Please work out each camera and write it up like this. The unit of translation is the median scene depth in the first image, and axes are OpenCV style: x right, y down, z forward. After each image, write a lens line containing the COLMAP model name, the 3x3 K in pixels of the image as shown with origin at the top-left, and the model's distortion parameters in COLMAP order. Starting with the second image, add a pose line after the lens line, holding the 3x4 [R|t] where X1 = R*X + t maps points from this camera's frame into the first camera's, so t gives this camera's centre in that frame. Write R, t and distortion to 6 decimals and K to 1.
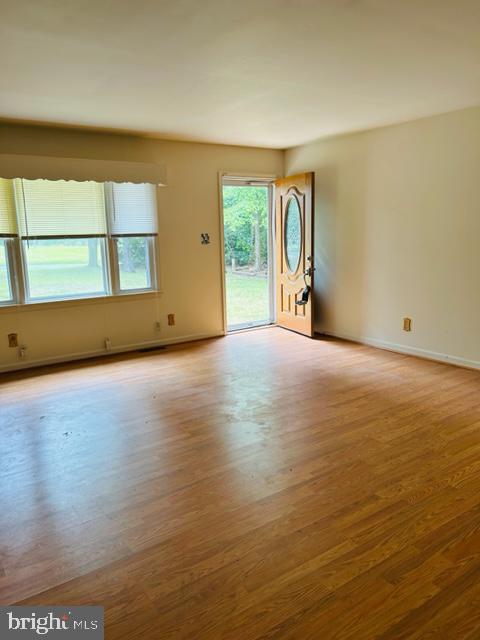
lens RADIAL K [[483.6, 0, 239.8], [0, 483.6, 320.7], [0, 0, 1]] dist [0.039089, -0.046979]
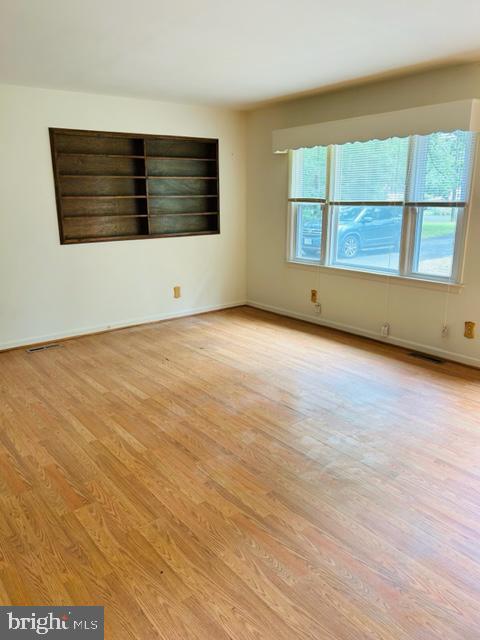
lens RADIAL K [[483.6, 0, 239.5], [0, 483.6, 320.3], [0, 0, 1]] dist [0.039089, -0.046979]
pose [[0.047645, 0.276400, -0.959861, 0.619629], [-0.170337, 0.949125, 0.264854, -0.175119], [0.984233, 0.150881, 0.092302, 0.749579]]
